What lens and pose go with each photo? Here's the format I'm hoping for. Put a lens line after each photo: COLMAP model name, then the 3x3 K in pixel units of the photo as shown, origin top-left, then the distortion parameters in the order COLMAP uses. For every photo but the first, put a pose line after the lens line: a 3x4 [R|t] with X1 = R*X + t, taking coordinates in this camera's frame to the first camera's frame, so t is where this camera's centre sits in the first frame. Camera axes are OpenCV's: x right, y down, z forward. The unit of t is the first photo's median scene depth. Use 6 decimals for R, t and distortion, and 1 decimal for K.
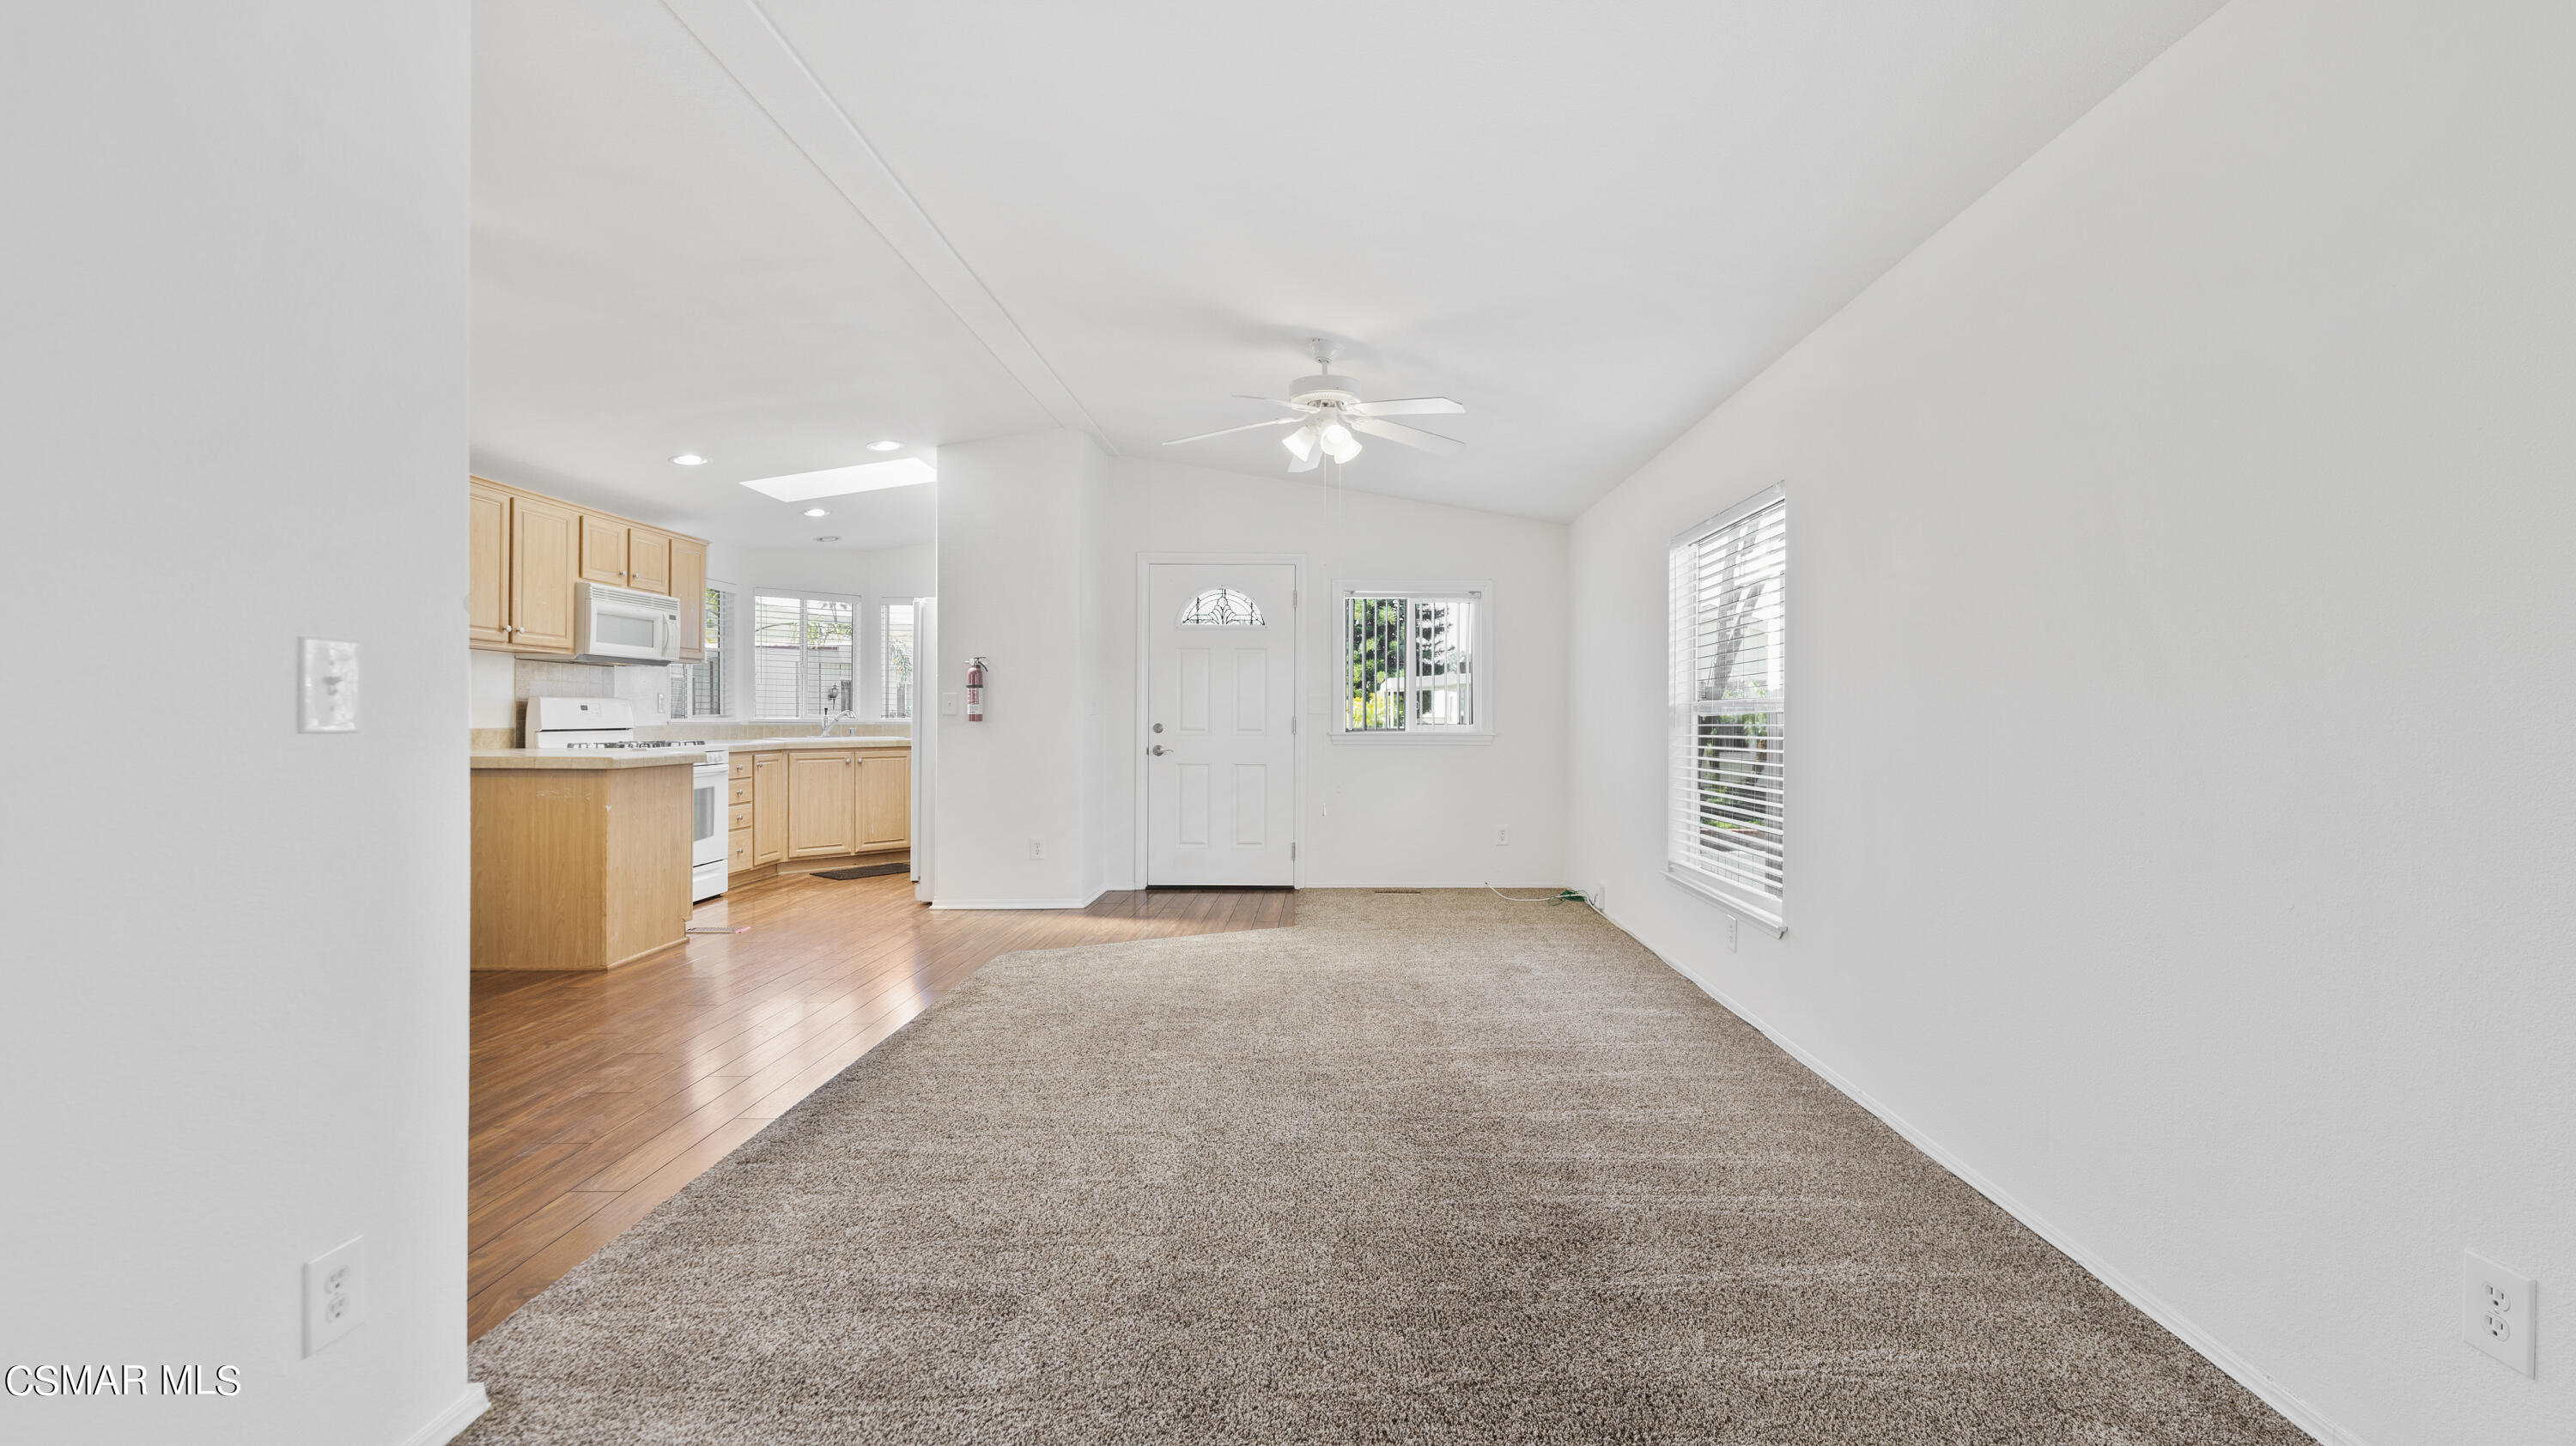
lens RADIAL K [[1050.3, 0, 1348.4], [0, 1050.3, 719.3], [0, 0, 1]] dist [-0.000042, -0.000183]
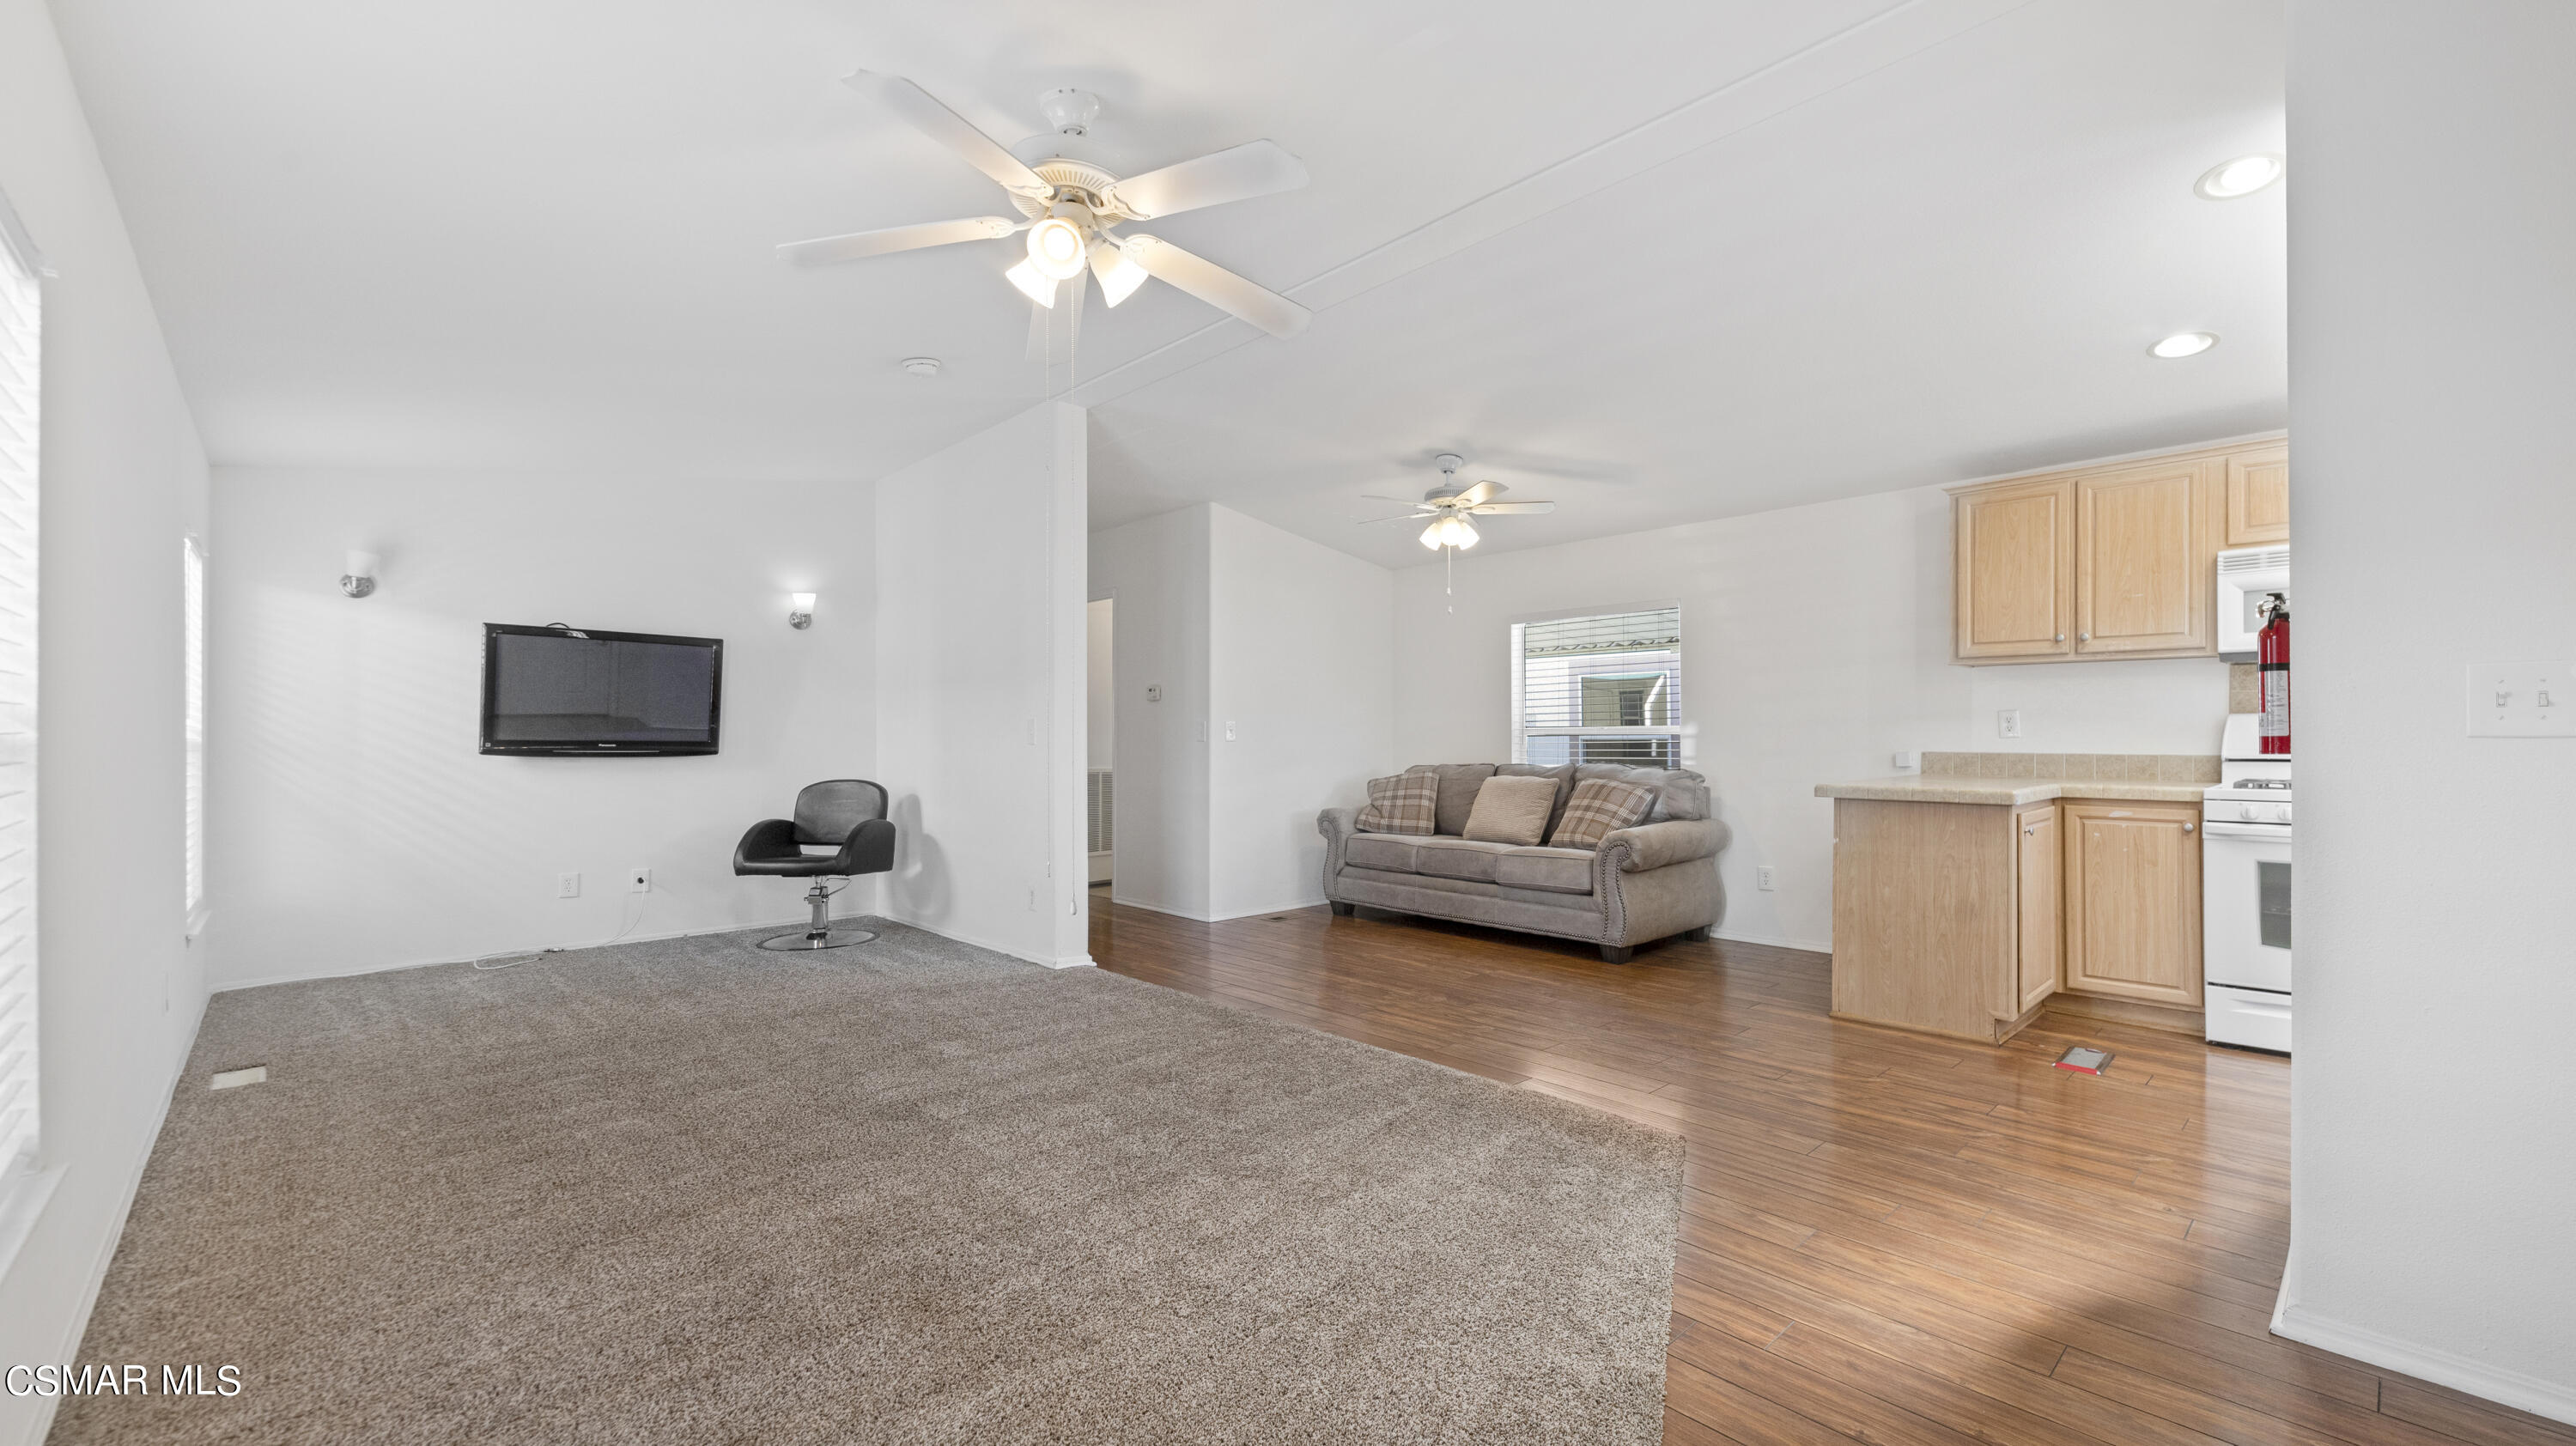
lens RADIAL K [[1043.2, 0, 1336.4], [0, 1043.2, 720.0], [0, 0, 1]] dist [0.001698, -0.004373]
pose [[-0.728030, -0.013729, -0.685407, 0.179979], [-0.002951, 0.999853, -0.016893, -0.003203], [0.685539, -0.010277, -0.727964, 1.032007]]
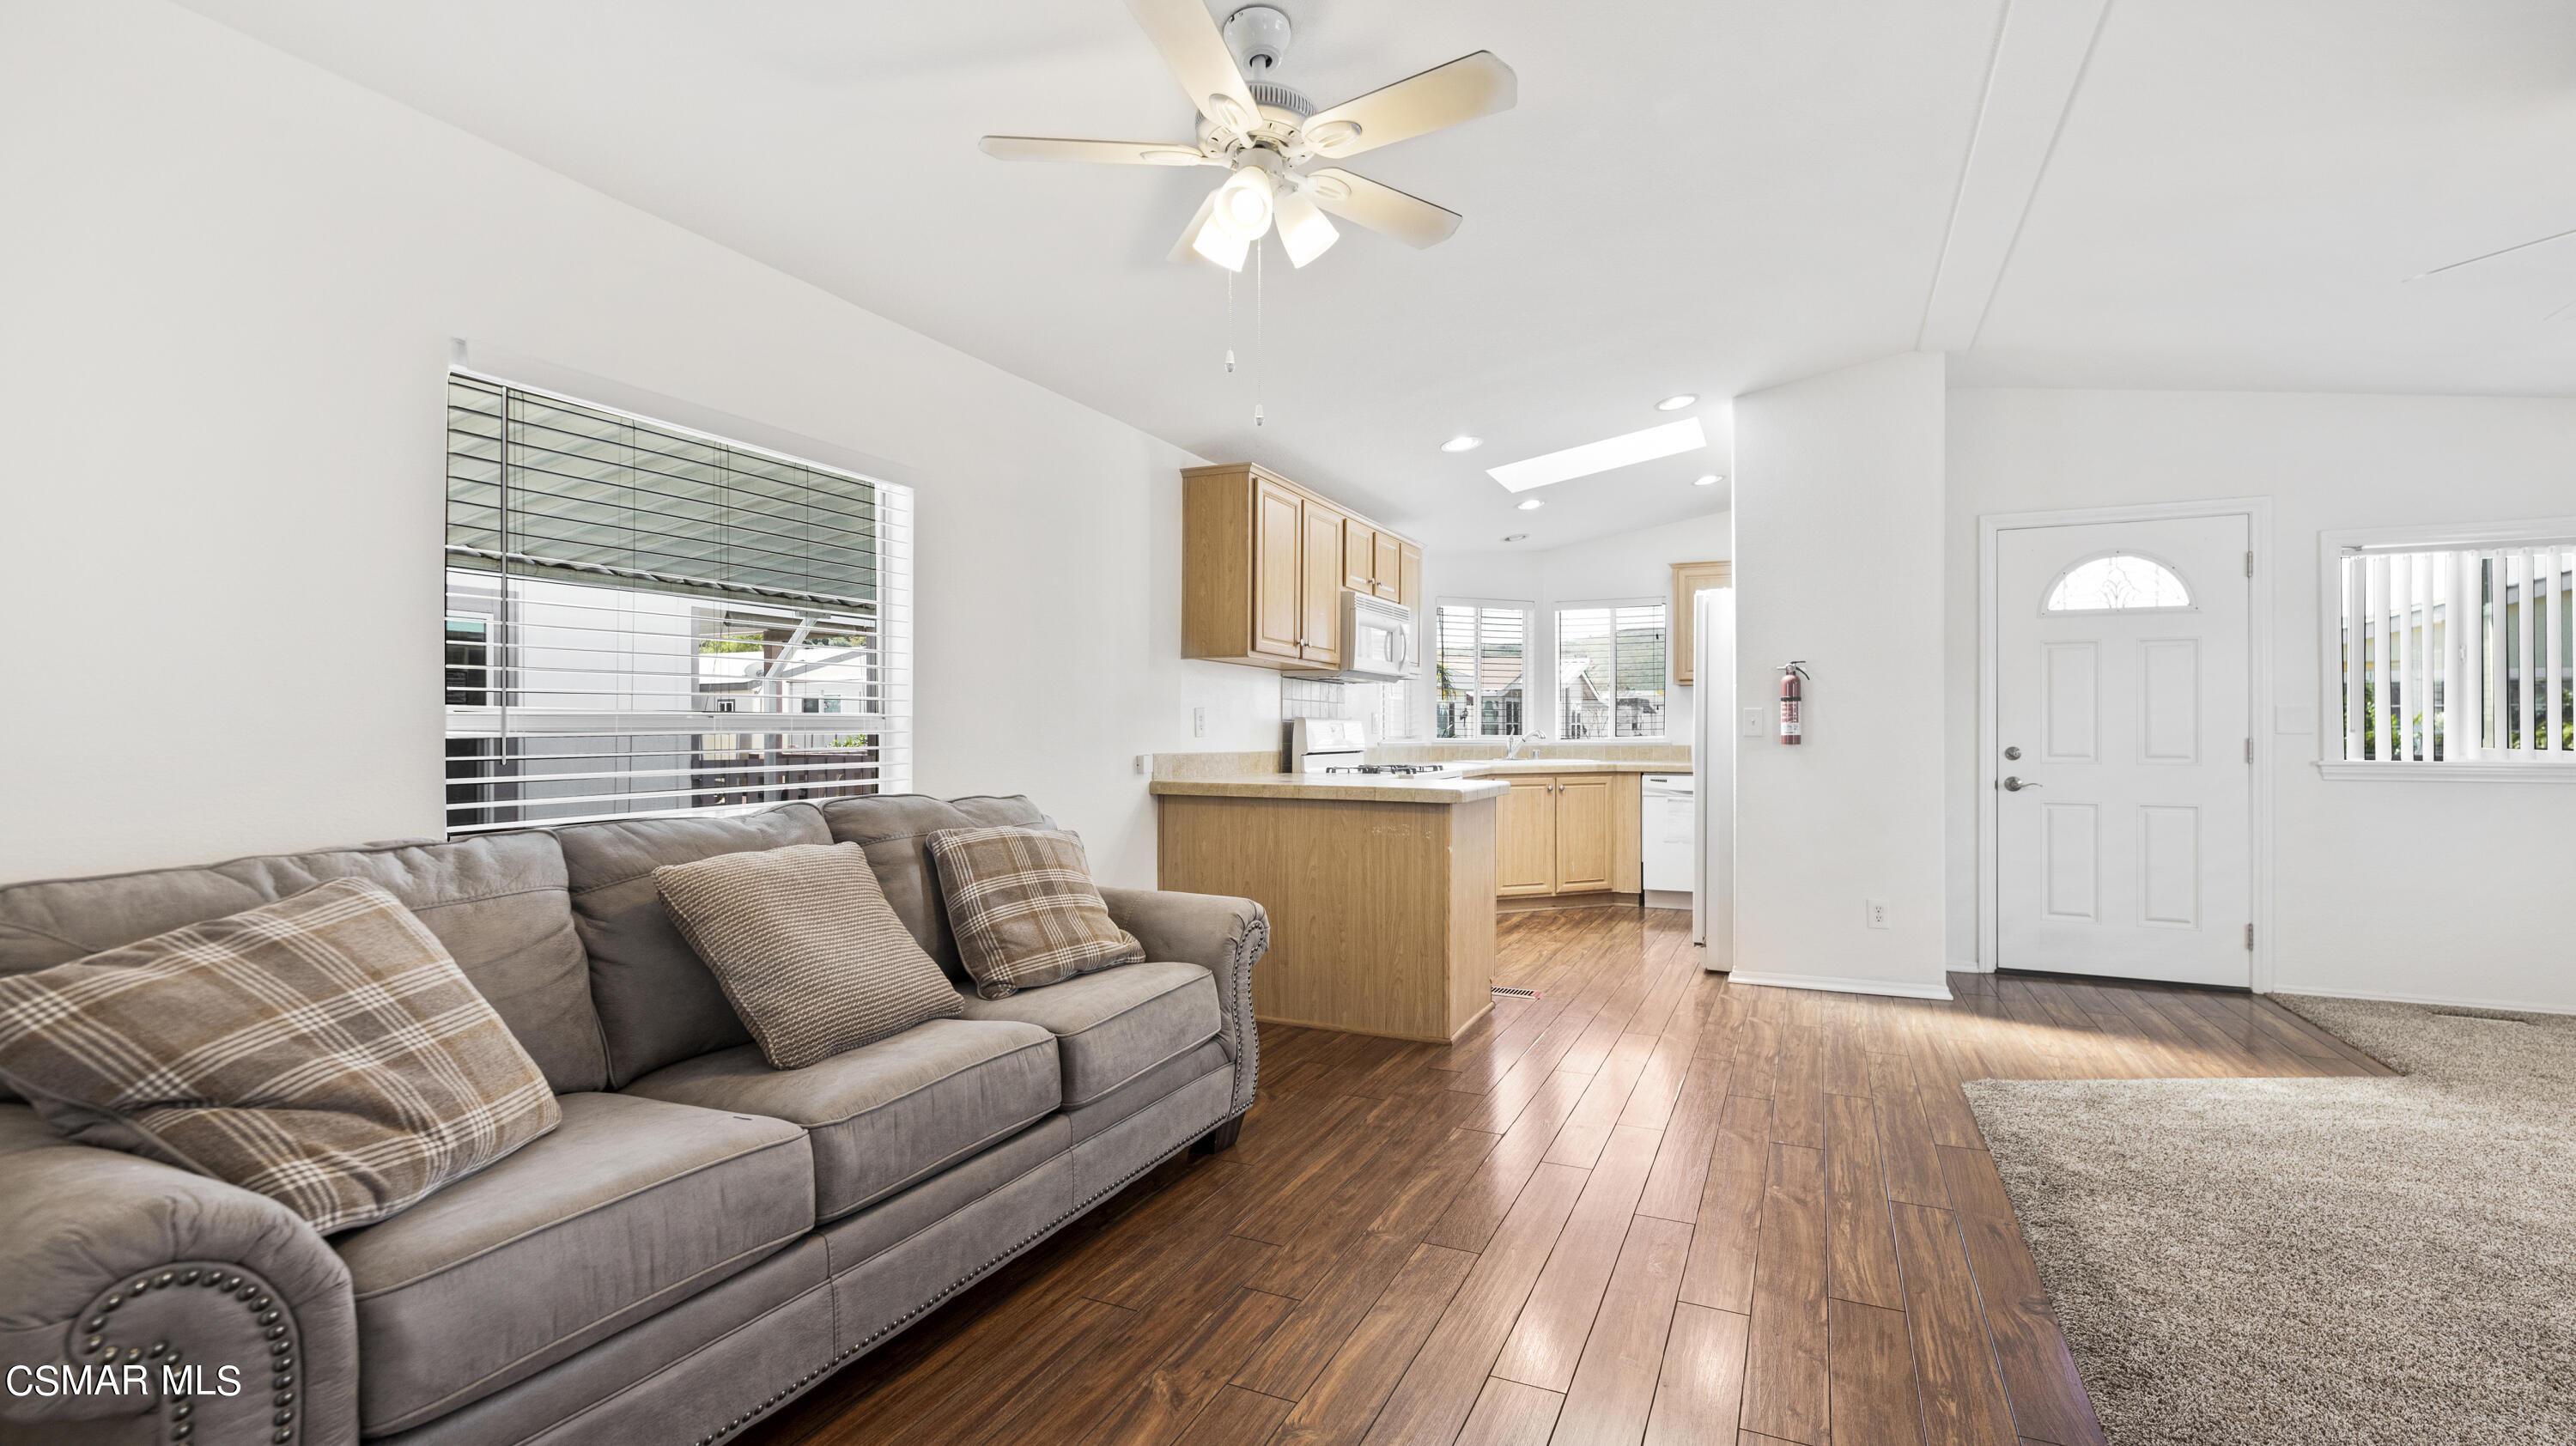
lens RADIAL K [[1071.8, 0, 1338.7], [0, 1071.8, 729.5], [0, 0, 1]] dist [-0.000563, -0.000131]
pose [[0.906907, -0.003904, -0.421314, -0.321744], [0.001529, 0.999981, -0.005974, -0.004927], [0.421329, 0.004774, 0.906895, 0.142199]]
